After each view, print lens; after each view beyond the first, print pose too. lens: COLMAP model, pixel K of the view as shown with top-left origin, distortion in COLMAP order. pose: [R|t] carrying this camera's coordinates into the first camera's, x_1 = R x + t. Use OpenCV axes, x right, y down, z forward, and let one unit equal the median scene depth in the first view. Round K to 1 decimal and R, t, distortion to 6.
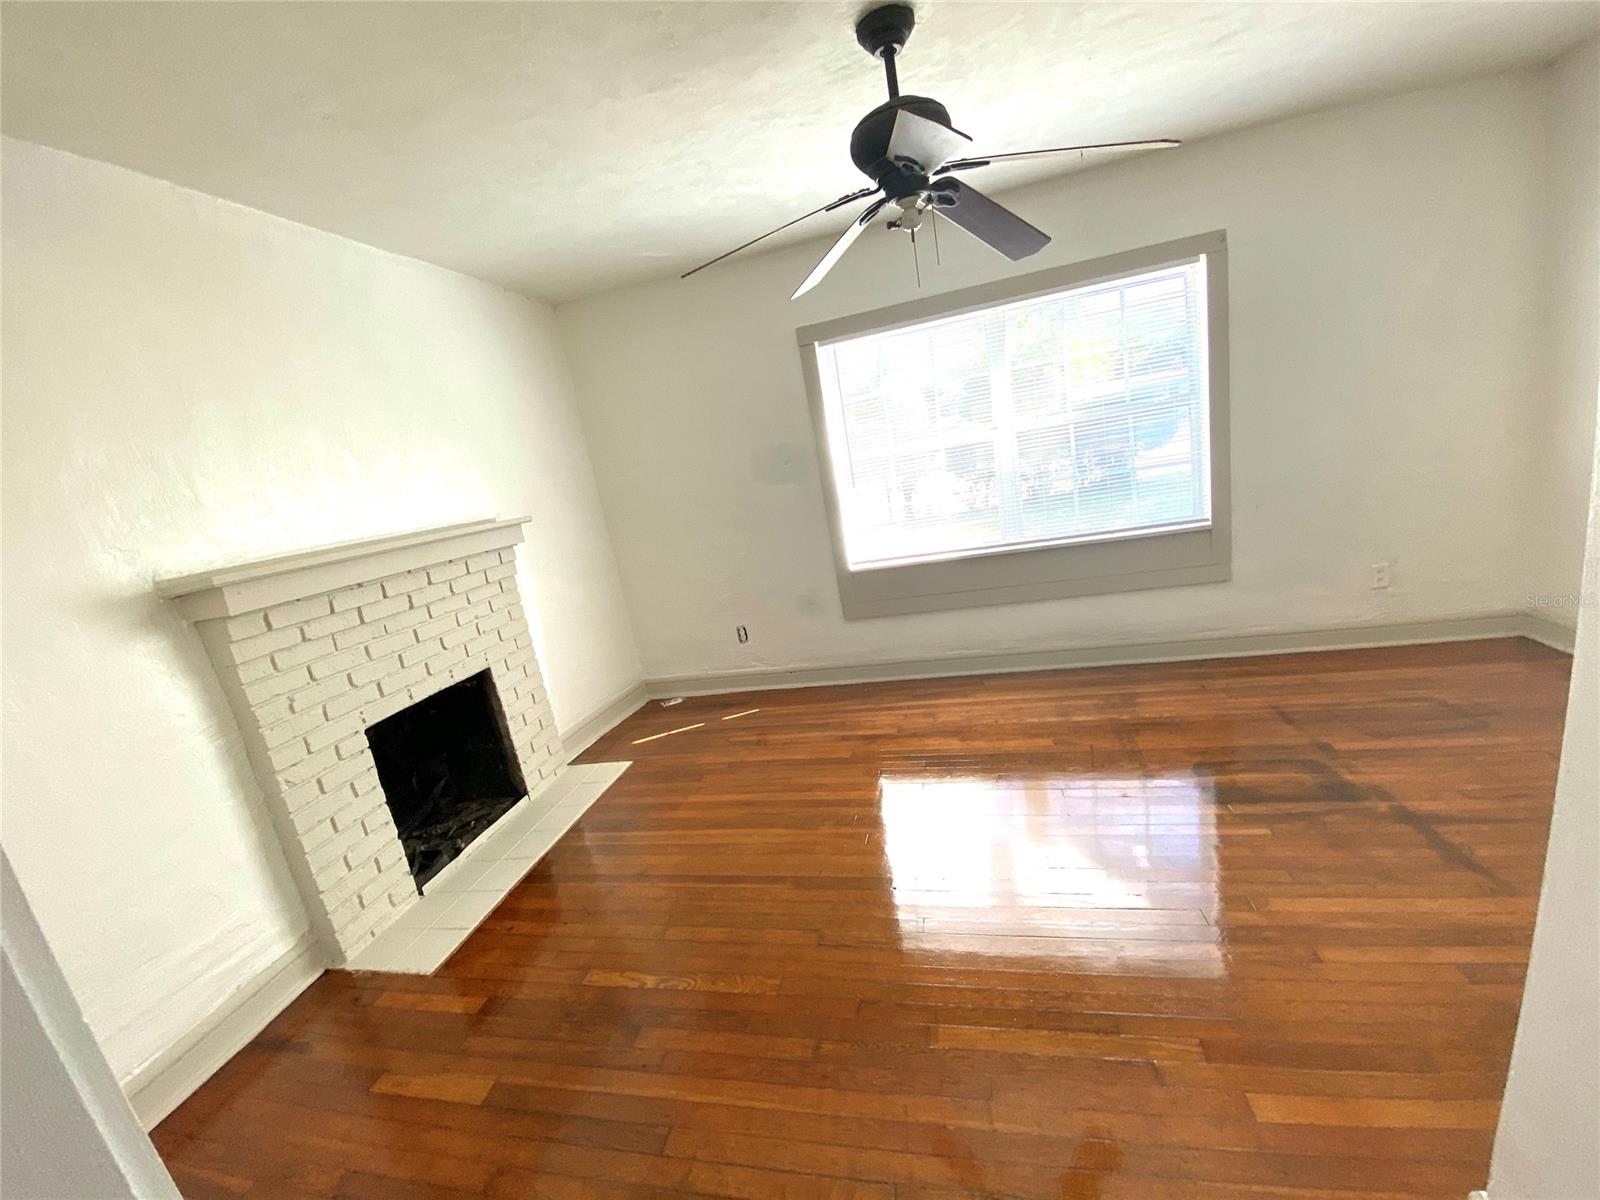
lens RADIAL K [[644.2, 0, 789.6], [0, 644.2, 605.0], [0, 0, 1]] dist [0.061452, -0.032459]
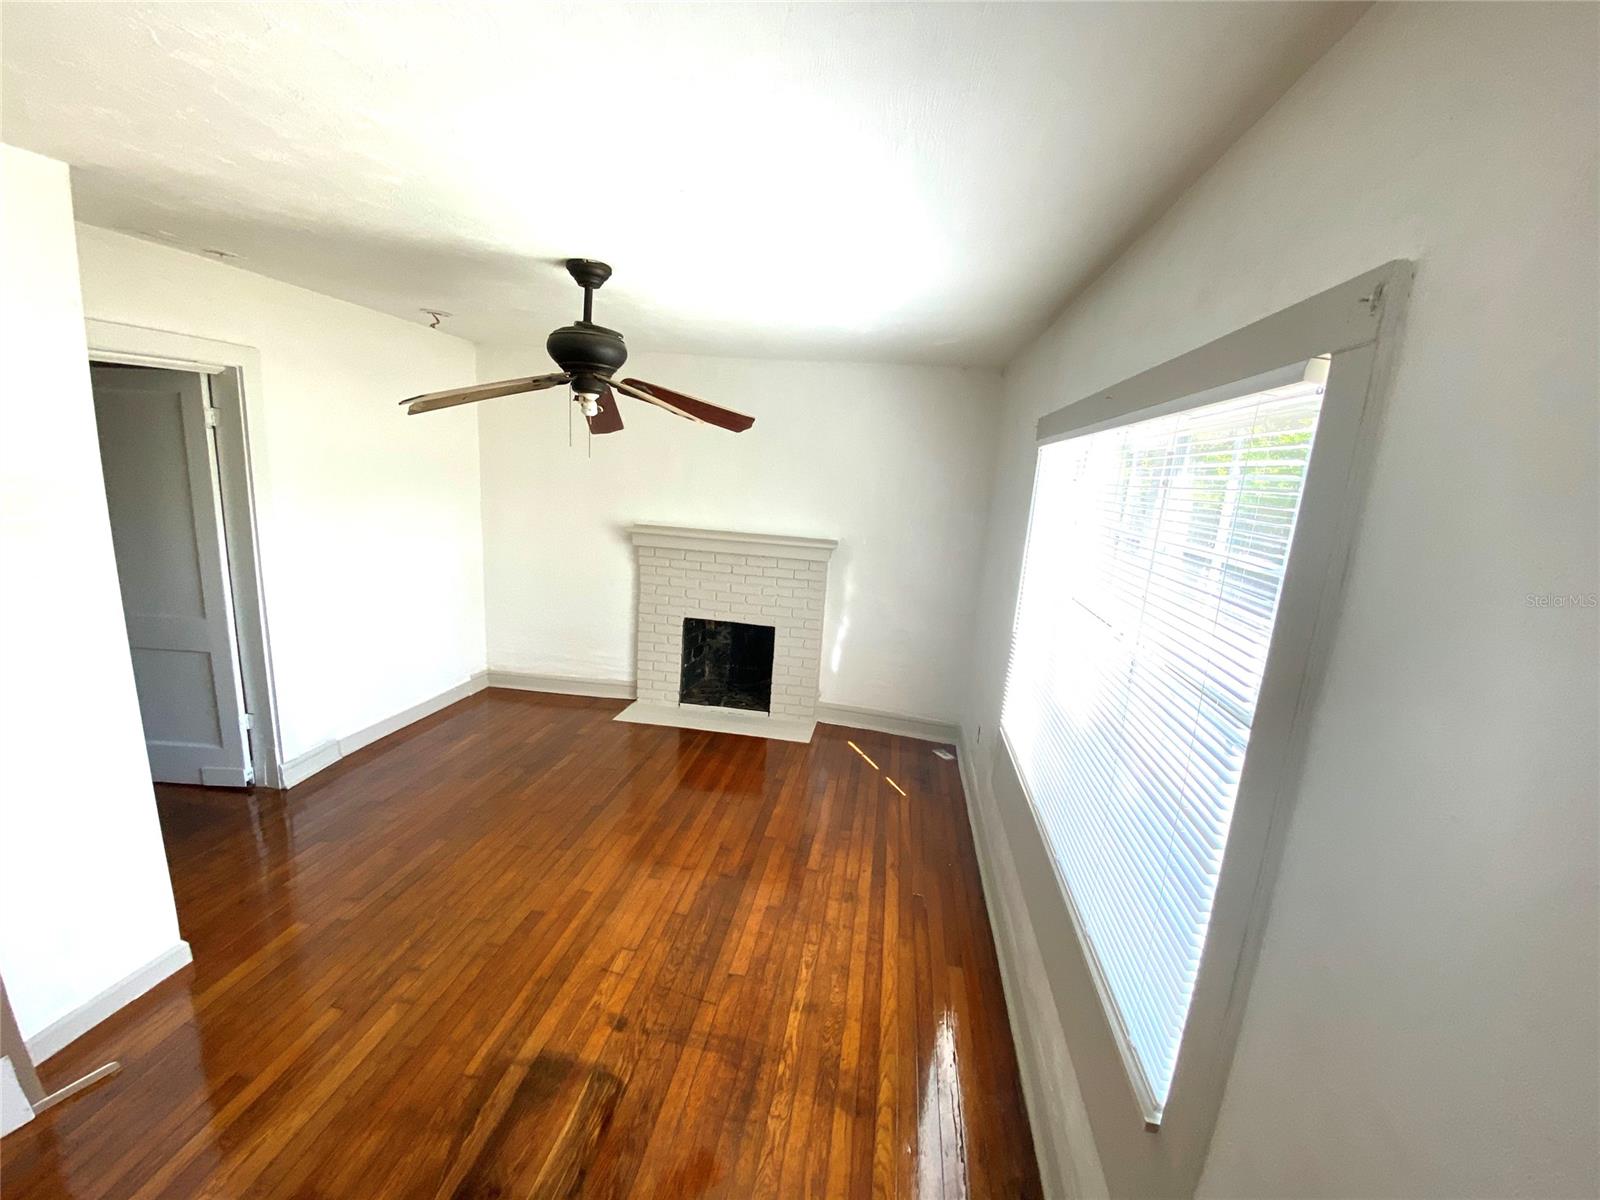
lens RADIAL K [[644.2, 0, 789.6], [0, 644.2, 605.0], [0, 0, 1]] dist [0.061452, -0.032459]
pose [[0.061237, 0.364634, -0.929135, 0.941733], [-0.288379, 0.897646, 0.333270, -0.469457], [0.955556, 0.247534, 0.160122, 0.767288]]
